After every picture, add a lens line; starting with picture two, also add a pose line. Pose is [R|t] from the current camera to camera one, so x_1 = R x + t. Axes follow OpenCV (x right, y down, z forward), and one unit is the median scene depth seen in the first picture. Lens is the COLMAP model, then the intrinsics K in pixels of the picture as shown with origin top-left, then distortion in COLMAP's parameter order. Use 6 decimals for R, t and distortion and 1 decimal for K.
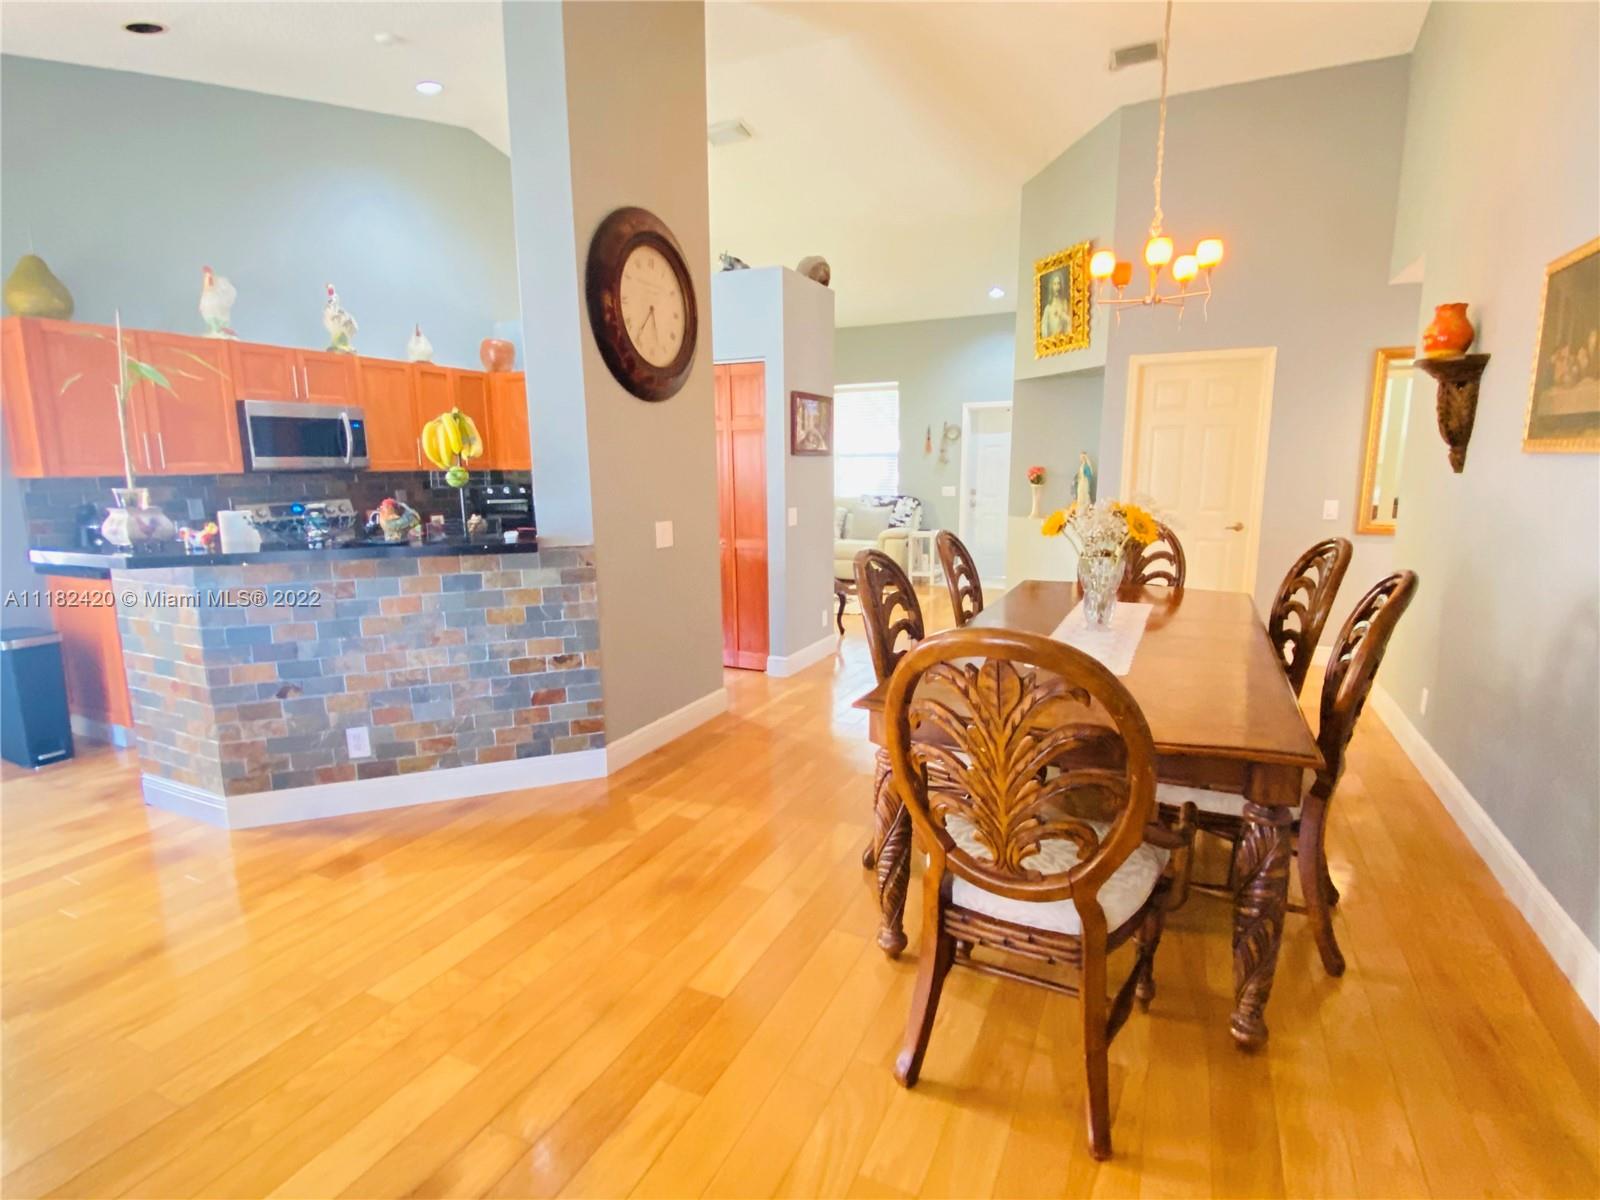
lens RADIAL K [[794.2, 0, 808.4], [0, 794.2, 596.0], [0, 0, 1]] dist [0.019436, -0.023211]
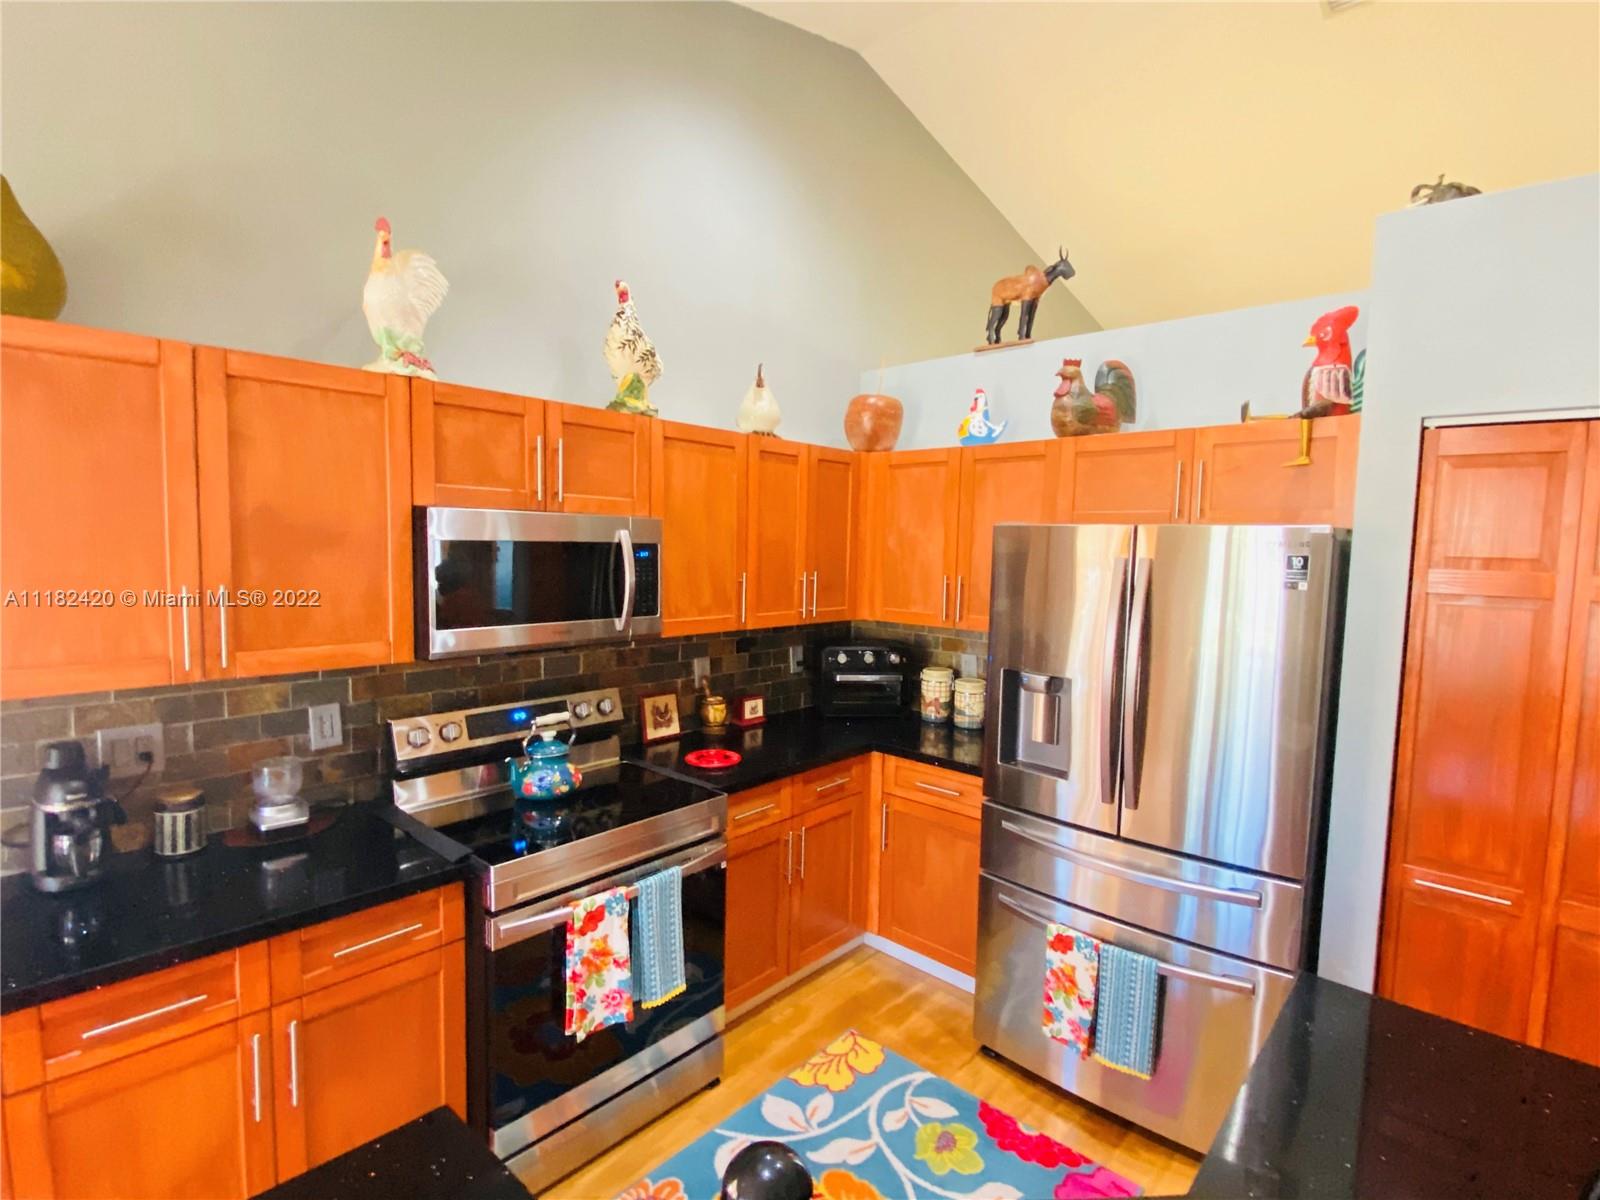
lens RADIAL K [[794.2, 0, 805.4], [0, 794.2, 590.0], [0, 0, 1]] dist [0.019436, -0.023211]
pose [[0.956960, 0.041672, -0.287214, -0.329354], [-0.073847, 0.992028, -0.102115, -0.149421], [0.280668, 0.118930, 0.952408, 0.562361]]
